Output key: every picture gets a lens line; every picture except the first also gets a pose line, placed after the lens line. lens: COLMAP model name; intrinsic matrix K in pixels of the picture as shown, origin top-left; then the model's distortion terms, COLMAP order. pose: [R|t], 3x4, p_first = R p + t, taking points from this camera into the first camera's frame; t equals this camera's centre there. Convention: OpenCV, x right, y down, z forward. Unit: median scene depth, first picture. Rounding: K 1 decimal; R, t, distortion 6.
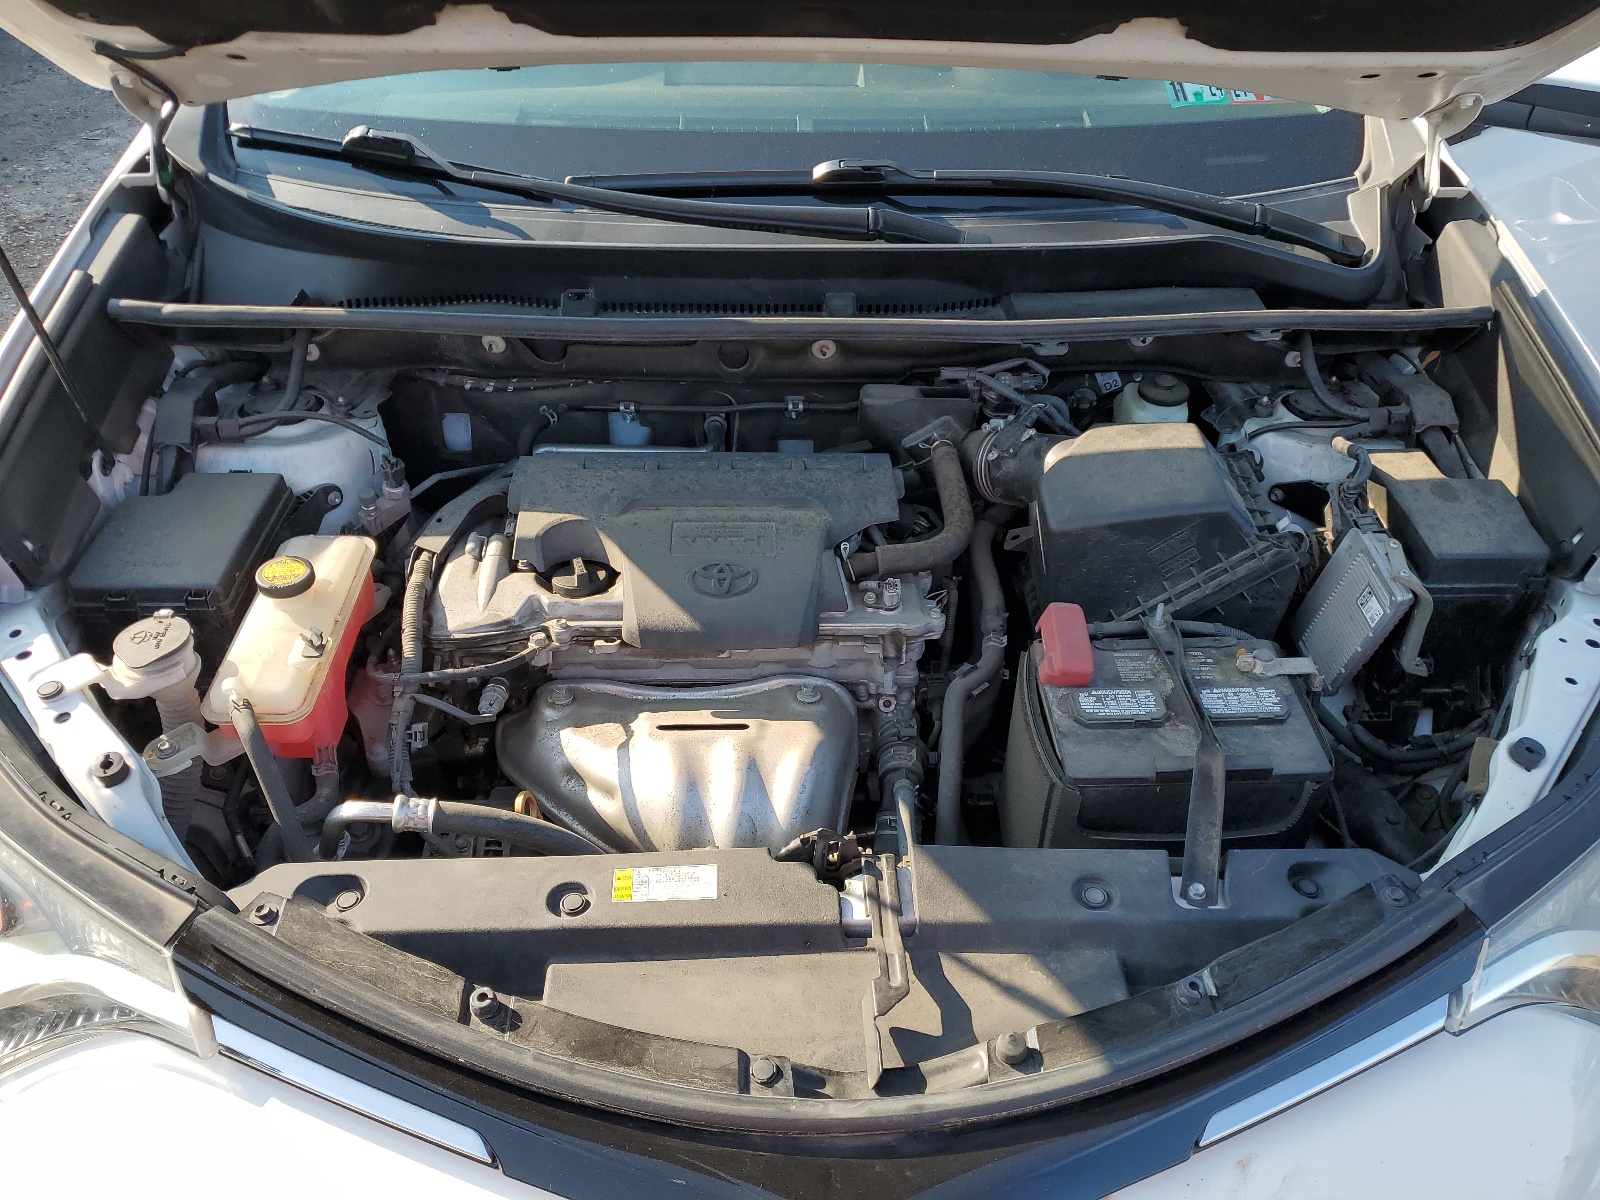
lens RADIAL K [[1214.8, 0, 804.6], [0, 1214.8, 601.9], [0, 0, 1]] dist [-0.001544, 0.007448]
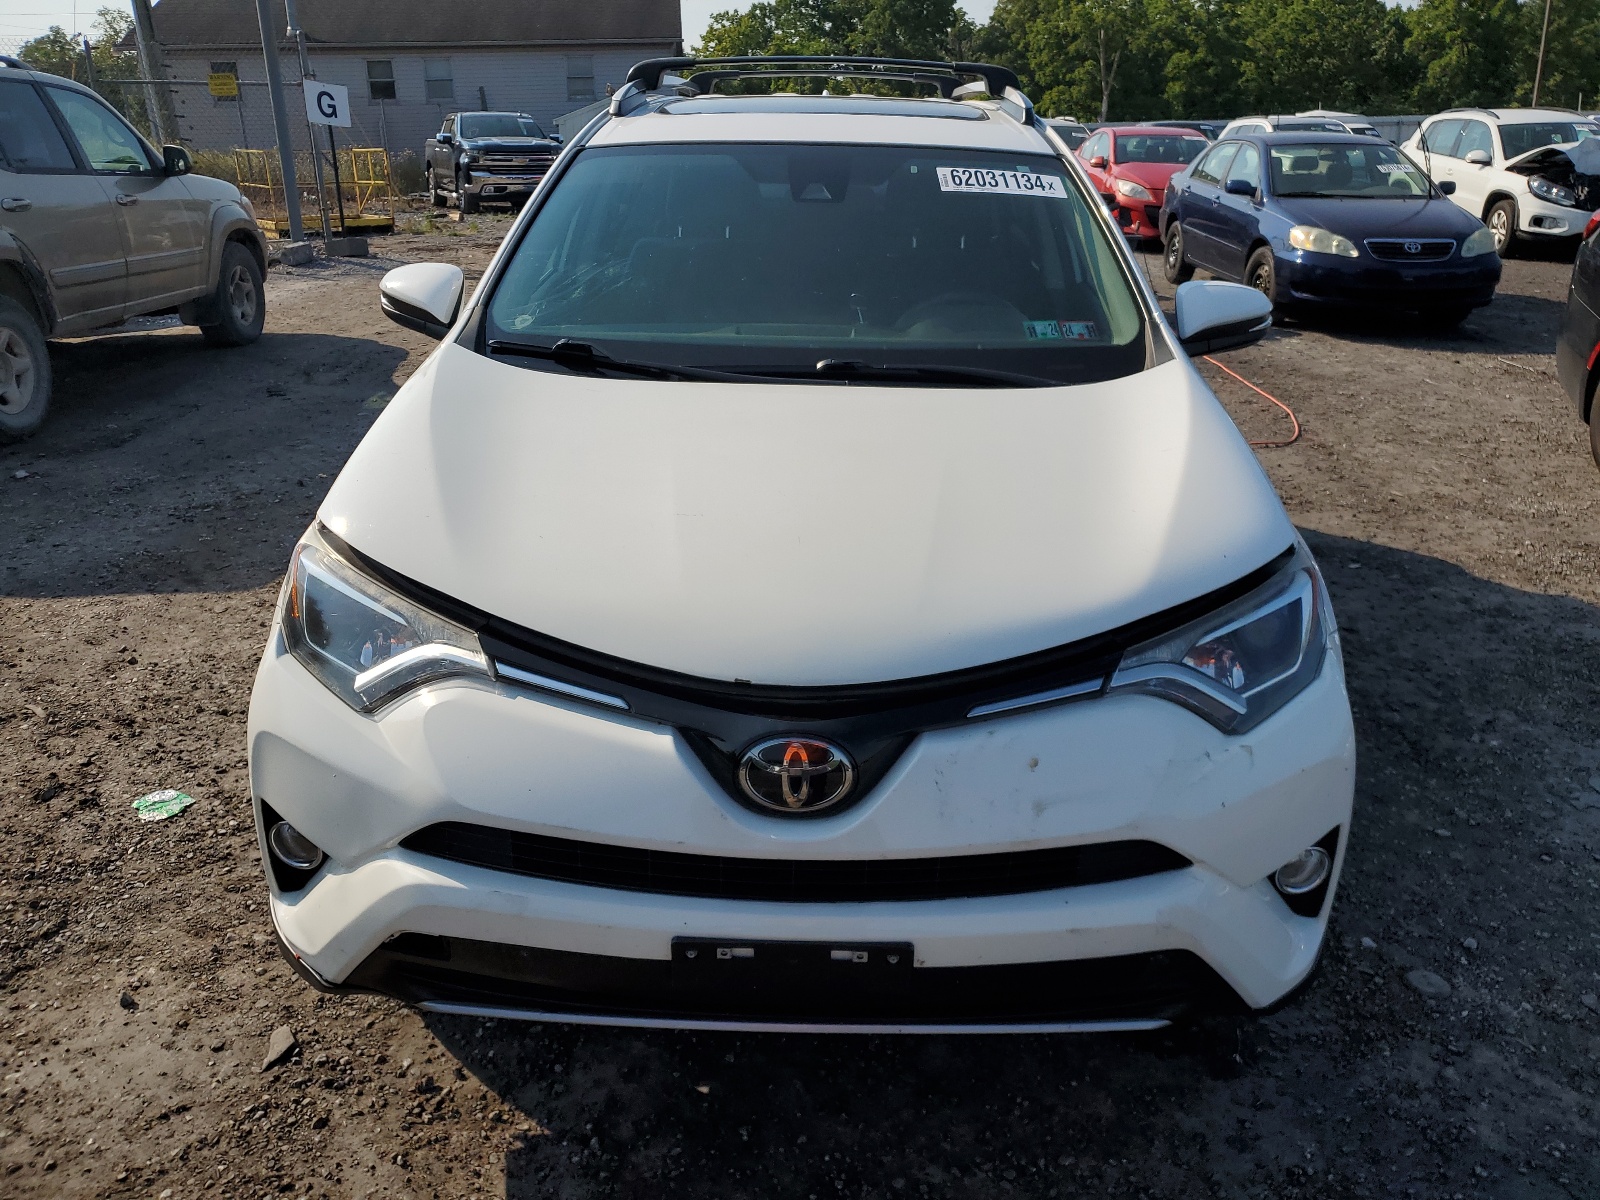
lens RADIAL K [[1214.8, 0, 796.5], [0, 1214.8, 597.2], [0, 0, 1]] dist [-0.001544, 0.007448]
pose [[0.998134, 0.021868, -0.057004, 0.080853], [-0.037641, 0.955513, -0.292537, 0.455068], [0.048070, 0.294137, 0.954554, -0.549163]]
